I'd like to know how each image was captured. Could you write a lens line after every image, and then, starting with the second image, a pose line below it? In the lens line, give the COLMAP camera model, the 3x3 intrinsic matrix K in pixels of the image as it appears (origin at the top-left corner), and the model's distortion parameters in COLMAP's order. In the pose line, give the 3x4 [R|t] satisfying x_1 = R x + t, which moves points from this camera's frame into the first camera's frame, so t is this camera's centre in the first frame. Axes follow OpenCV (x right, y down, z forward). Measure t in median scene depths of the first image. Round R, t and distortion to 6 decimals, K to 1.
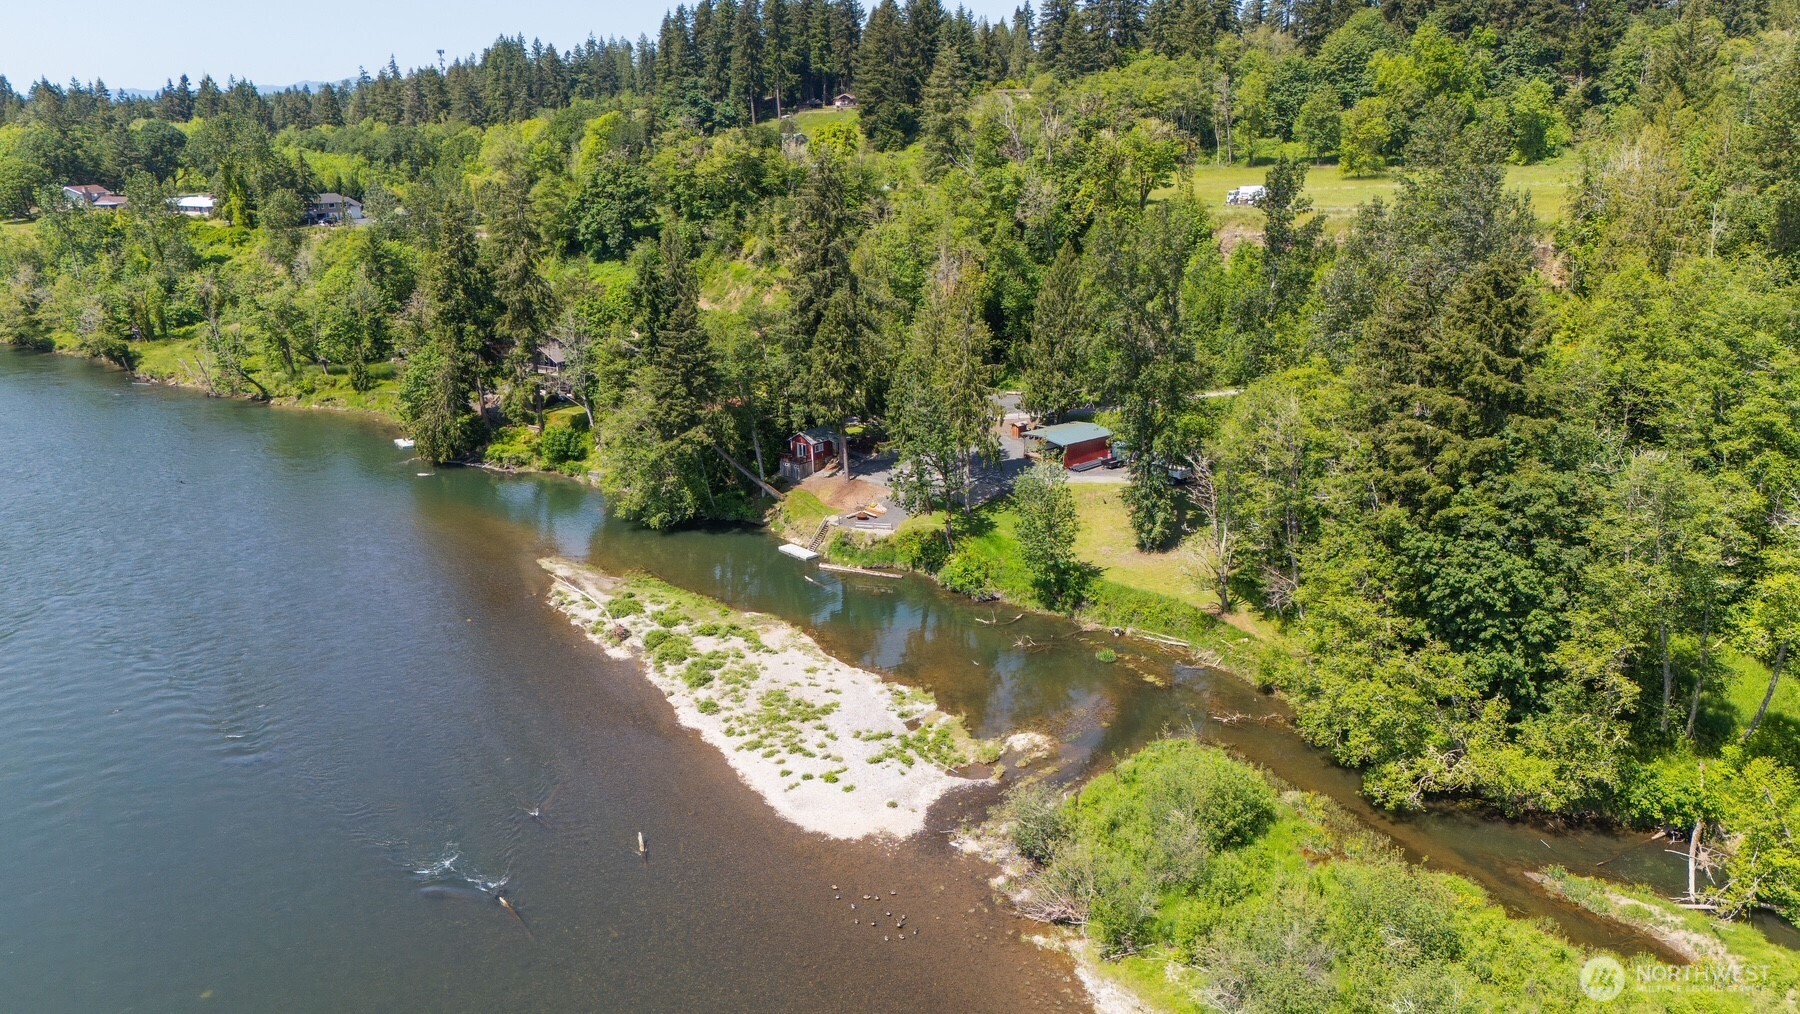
lens RADIAL K [[1329.4, 0, 900.0], [0, 1329.4, 507.0], [0, 0, 1]] dist [0.060722, -0.050253]
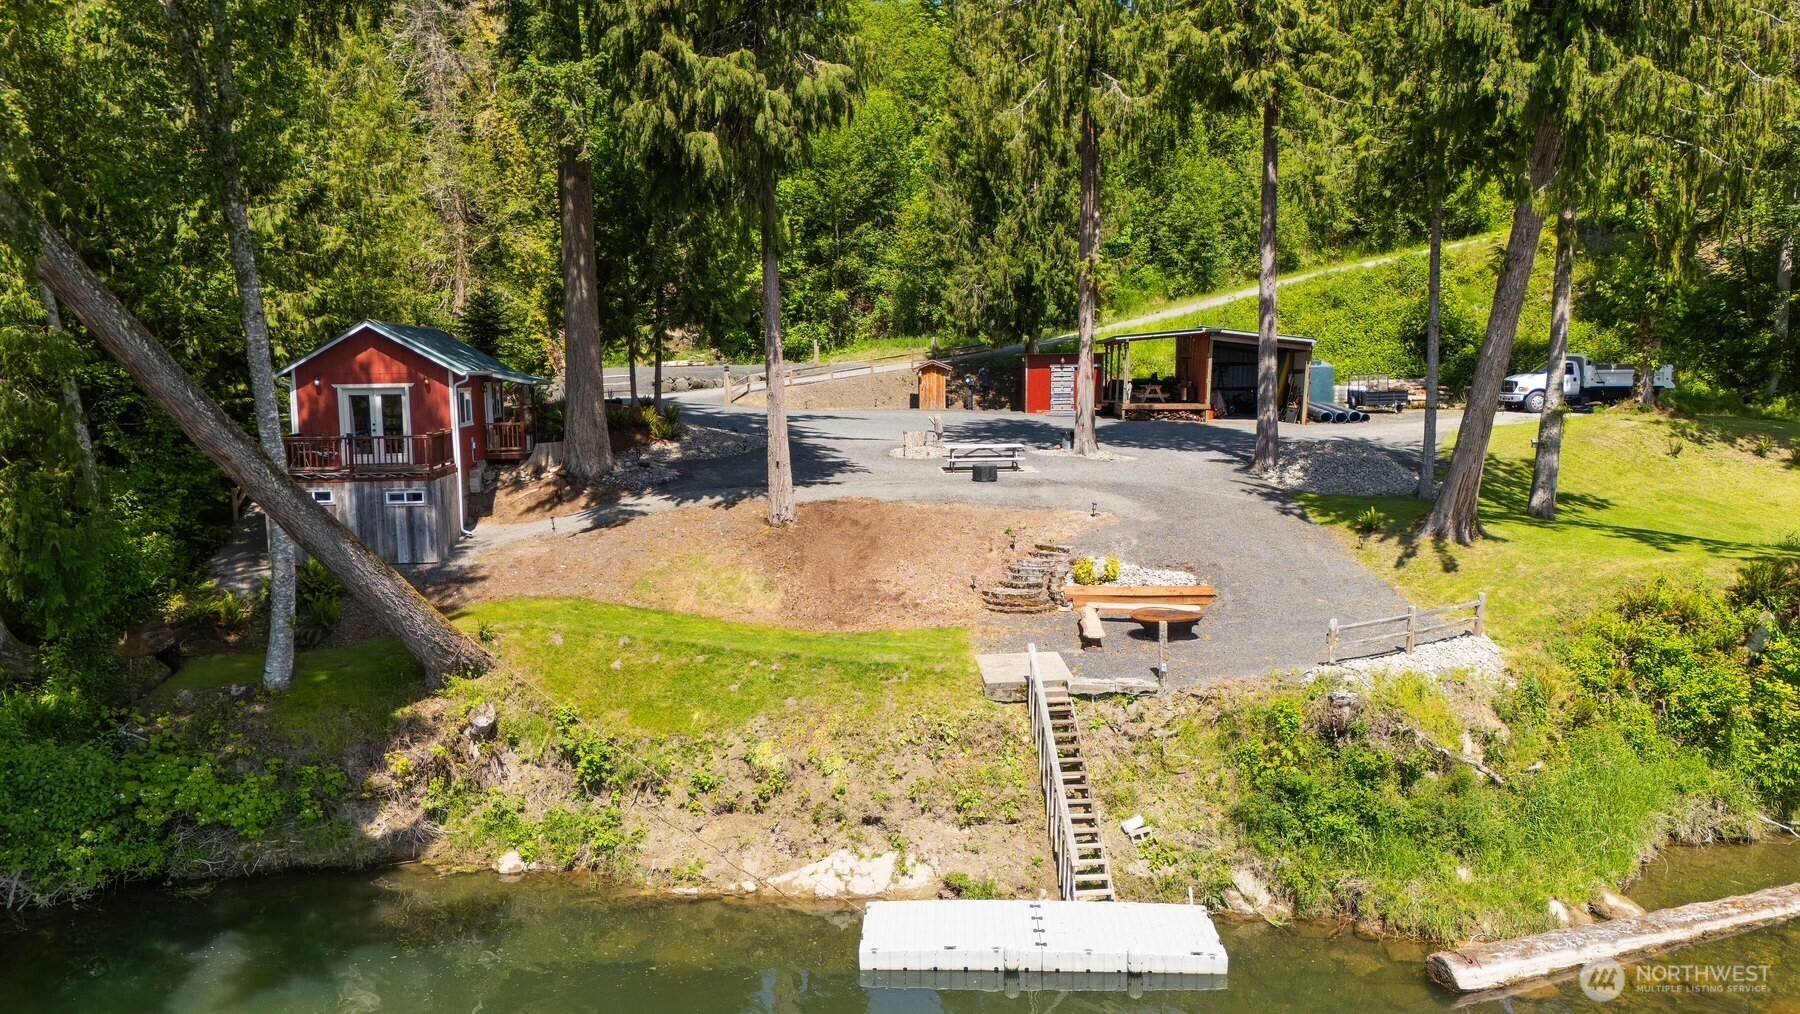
lens RADIAL K [[1322.5, 0, 900.0], [0, 1322.5, 507.0], [0, 0, 1]] dist [0.097765, -0.101027]
pose [[0.683986, -0.072529, 0.725881, -0.174987], [0.205889, 0.973785, -0.096706, 0.002310], [-0.699838, 0.215596, 0.680989, 0.895574]]
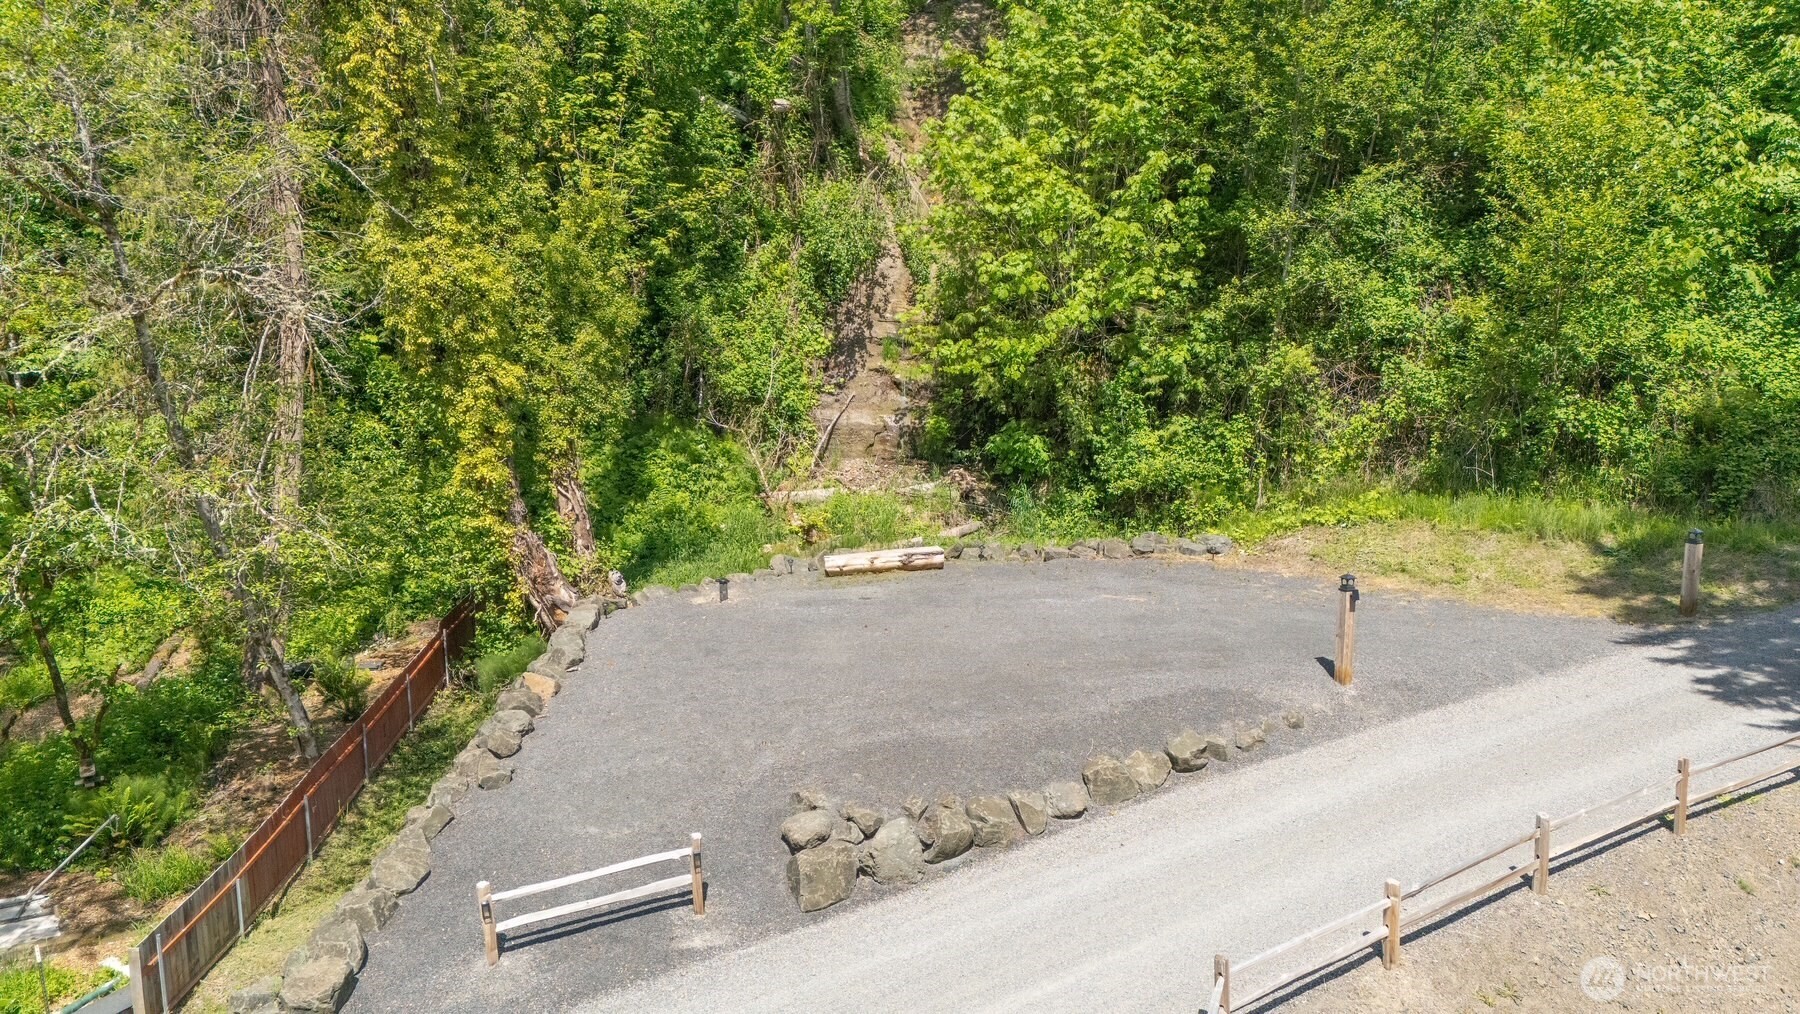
lens RADIAL K [[1322.5, 0, 900.0], [0, 1322.5, 507.0], [0, 0, 1]] dist [0.097765, -0.101027]
pose [[0.770206, -0.109281, 0.628364, 0.003168], [0.178914, 0.982674, -0.048400, -0.102556], [-0.612187, 0.149701, 0.776413, 1.112476]]
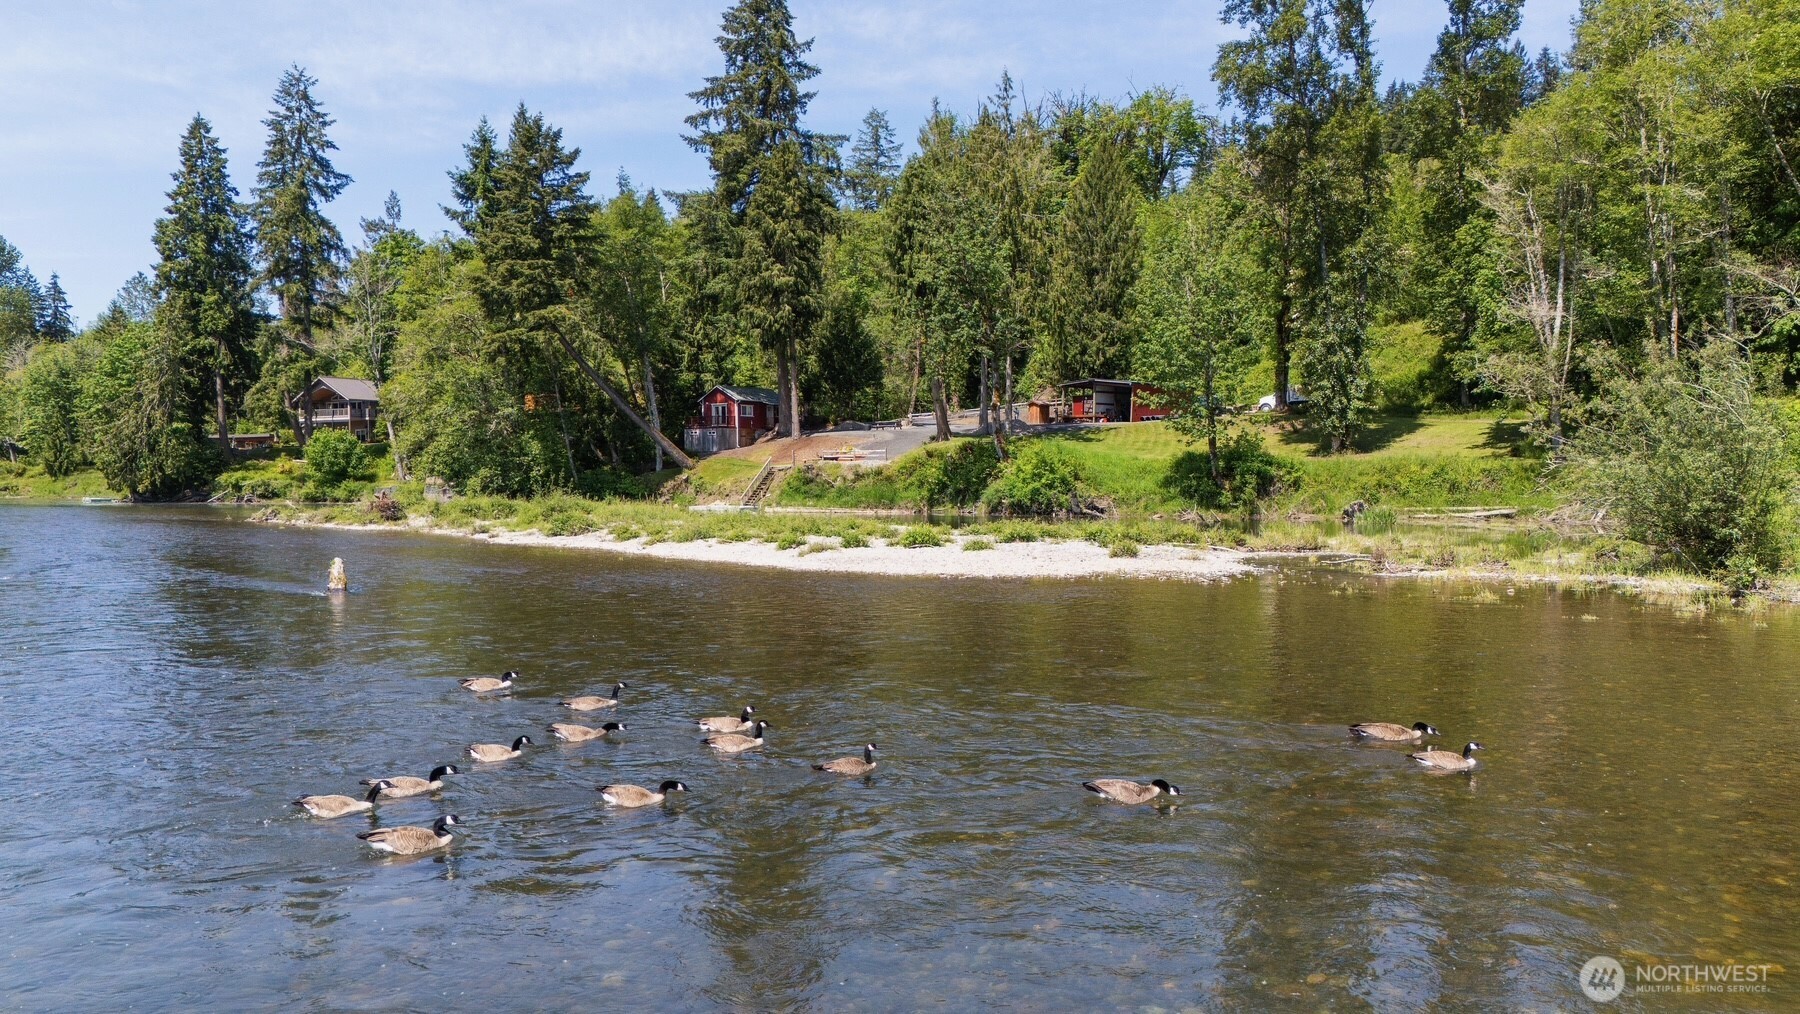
lens RADIAL K [[1318.3, 0, 900.0], [0, 1318.3, 507.0], [0, 0, 1]] dist [0.091031, -0.146776]
pose [[0.994032, 0.001281, 0.109080, -0.061656], [0.026988, 0.965960, -0.257279, 0.181960], [-0.105696, 0.258688, 0.960161, 0.423295]]
